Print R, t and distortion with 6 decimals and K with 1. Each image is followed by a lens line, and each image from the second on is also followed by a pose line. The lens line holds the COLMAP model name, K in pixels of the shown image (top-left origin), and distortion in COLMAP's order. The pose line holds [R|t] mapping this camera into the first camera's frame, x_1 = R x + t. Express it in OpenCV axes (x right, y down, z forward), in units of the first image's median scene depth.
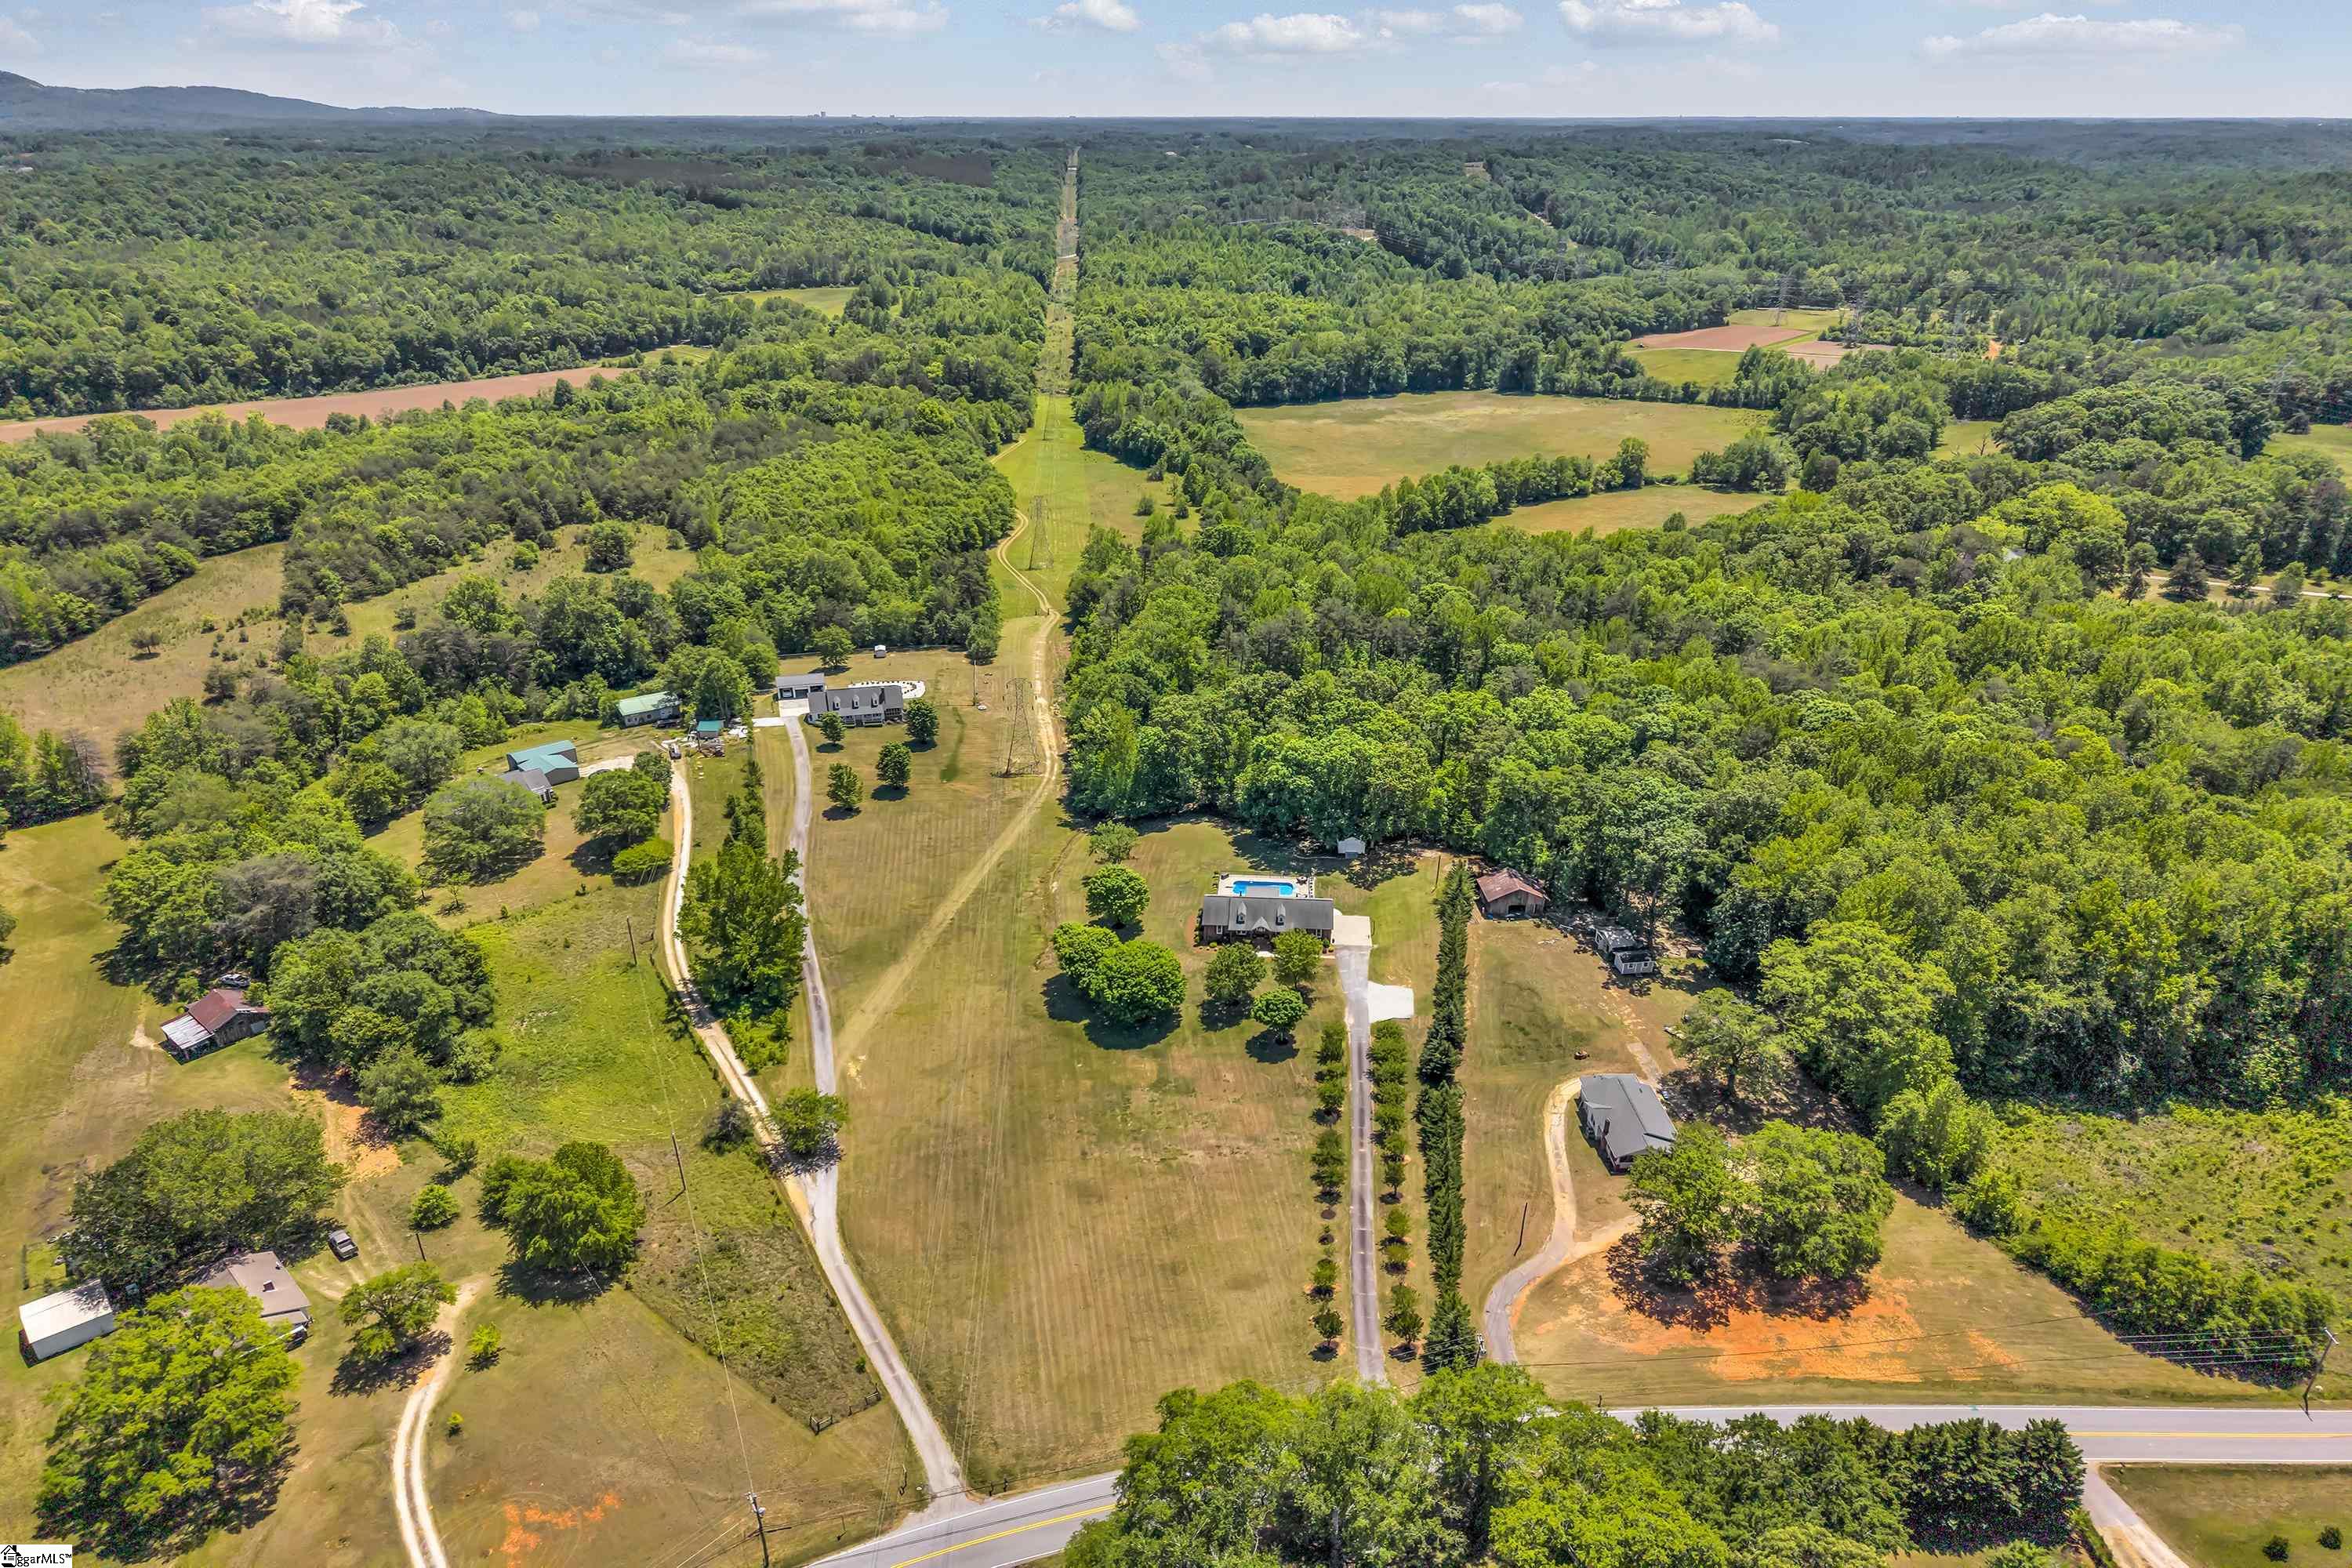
lens RADIAL K [[1556.5, 0, 1178.0], [0, 1556.5, 895.3], [0, 0, 1]] dist [0.026293, -0.023258]
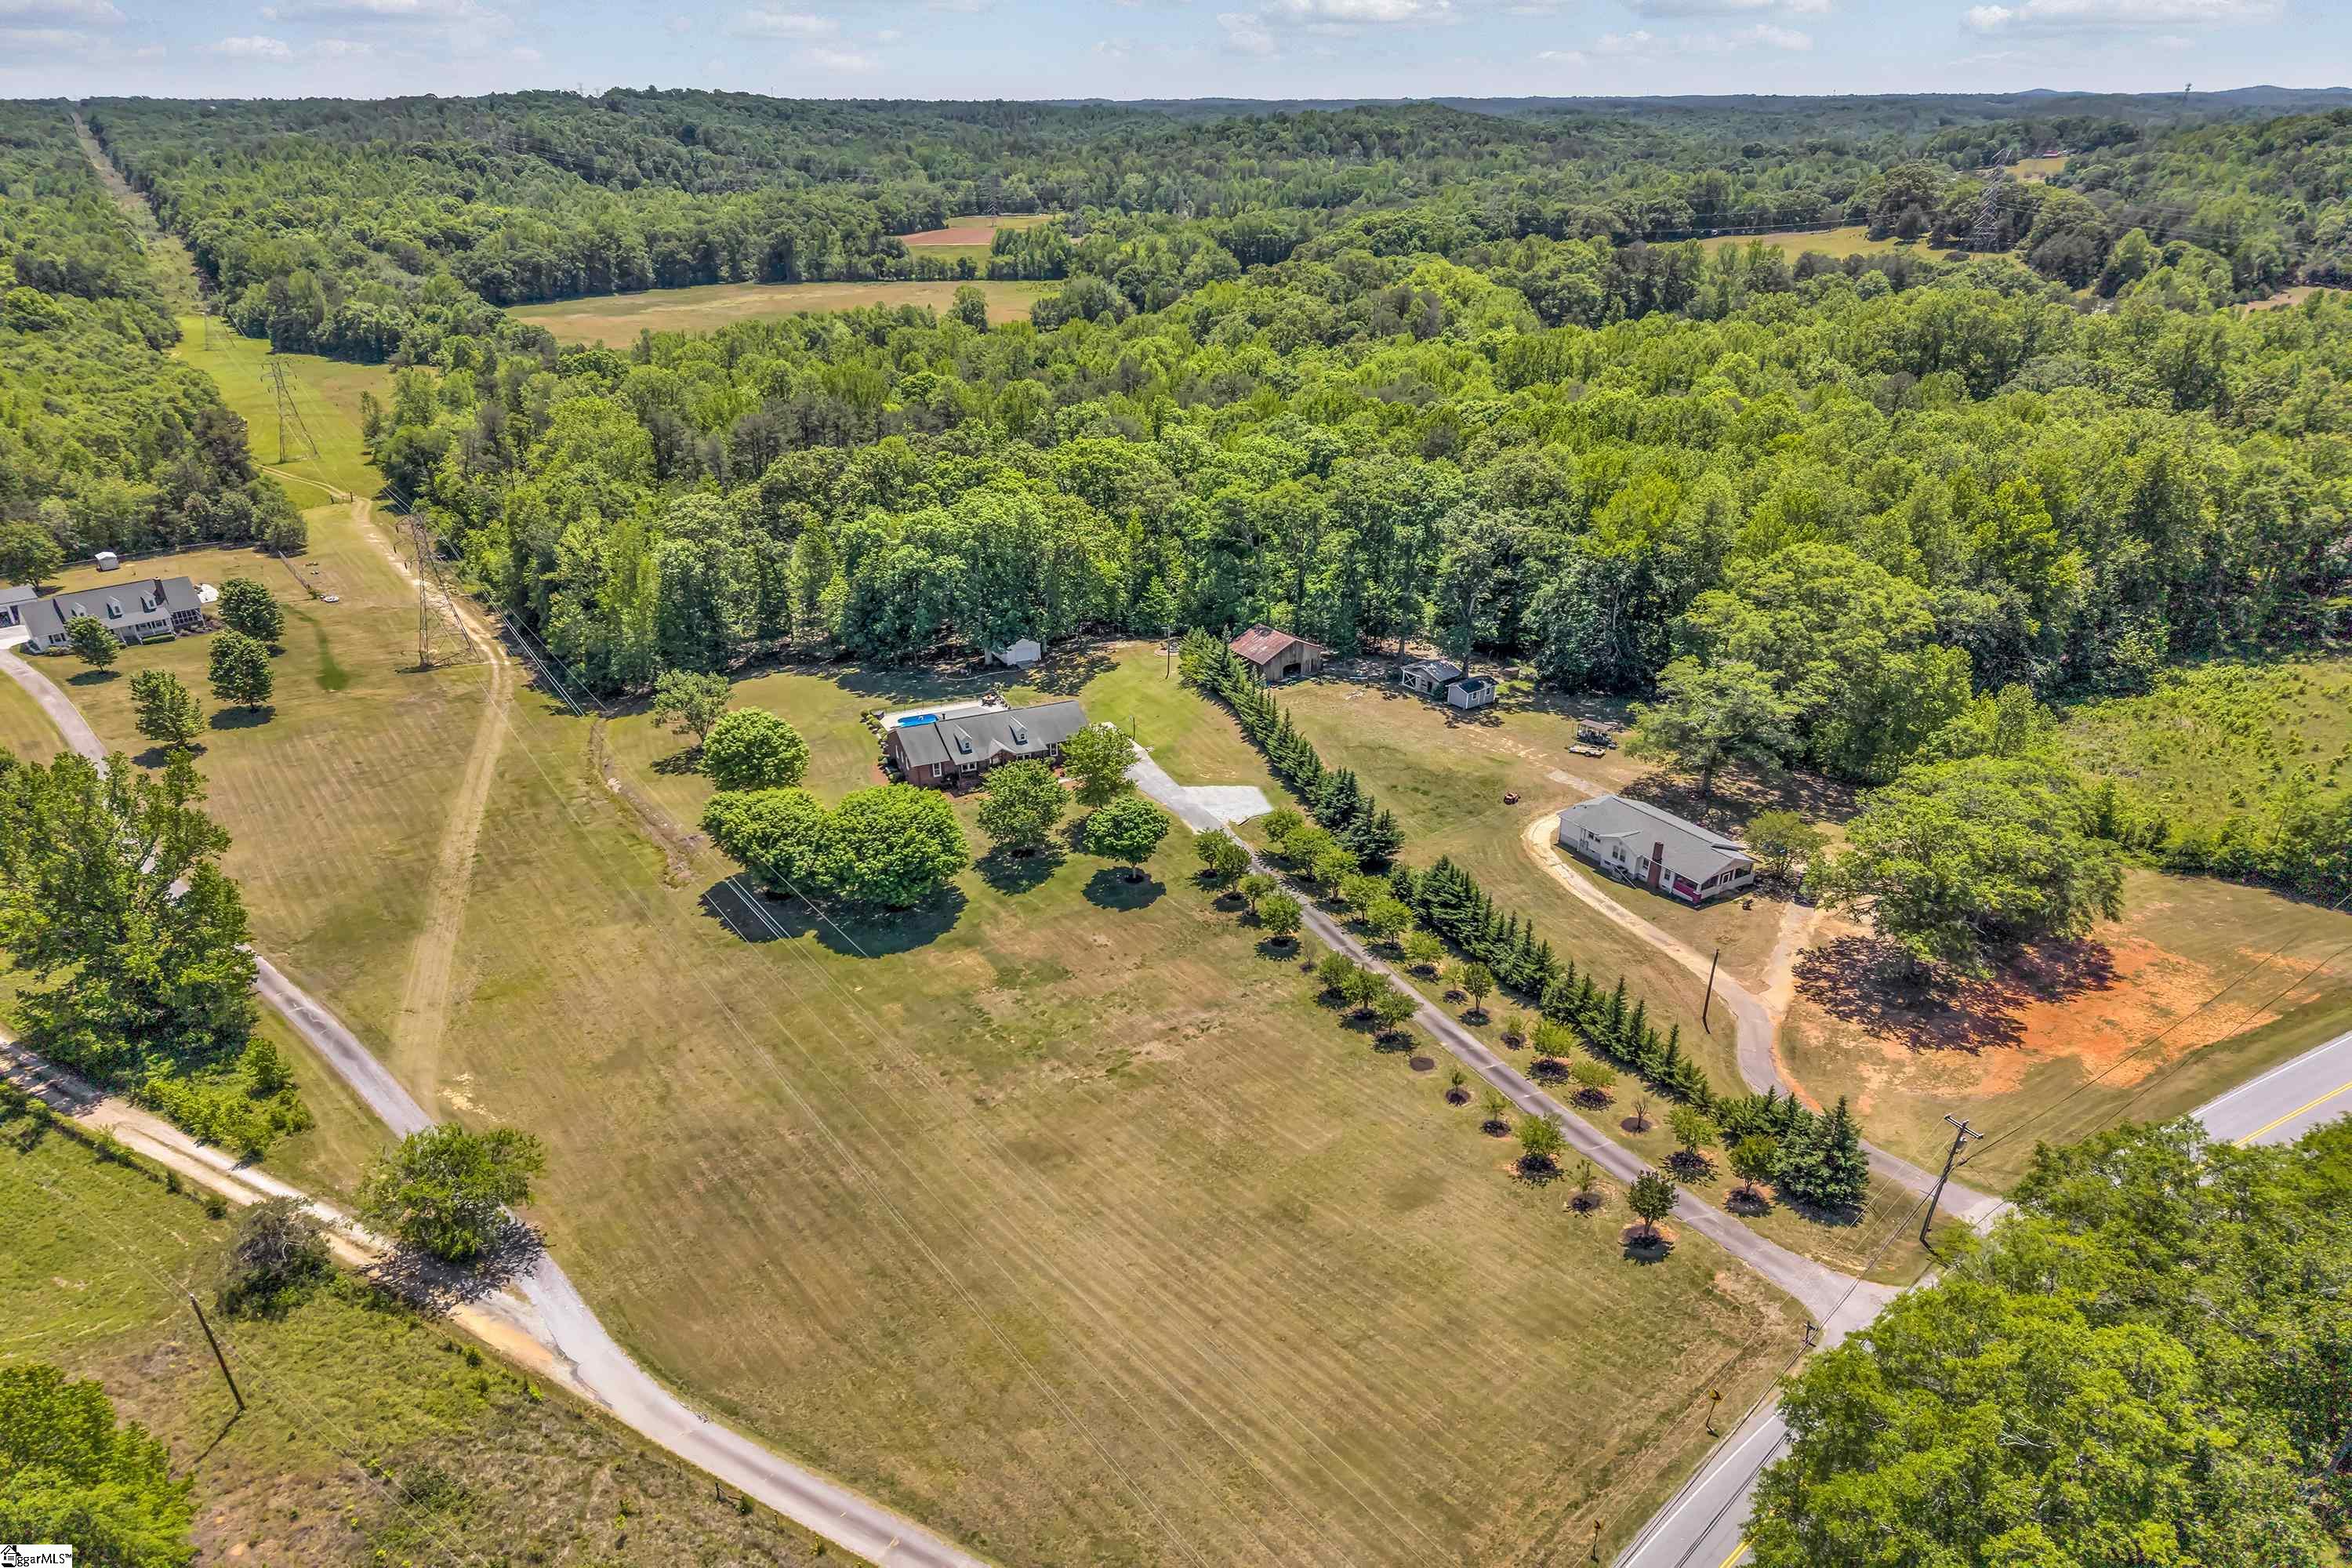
lens RADIAL K [[1556.5, 0, 1178.0], [0, 1556.5, 895.3], [0, 0, 1]] dist [0.026293, -0.023258]
pose [[0.869757, -0.226944, 0.438201, -0.166268], [0.224186, 0.972769, 0.058823, 0.053003], [-0.439617, 0.047077, 0.896951, 0.317613]]
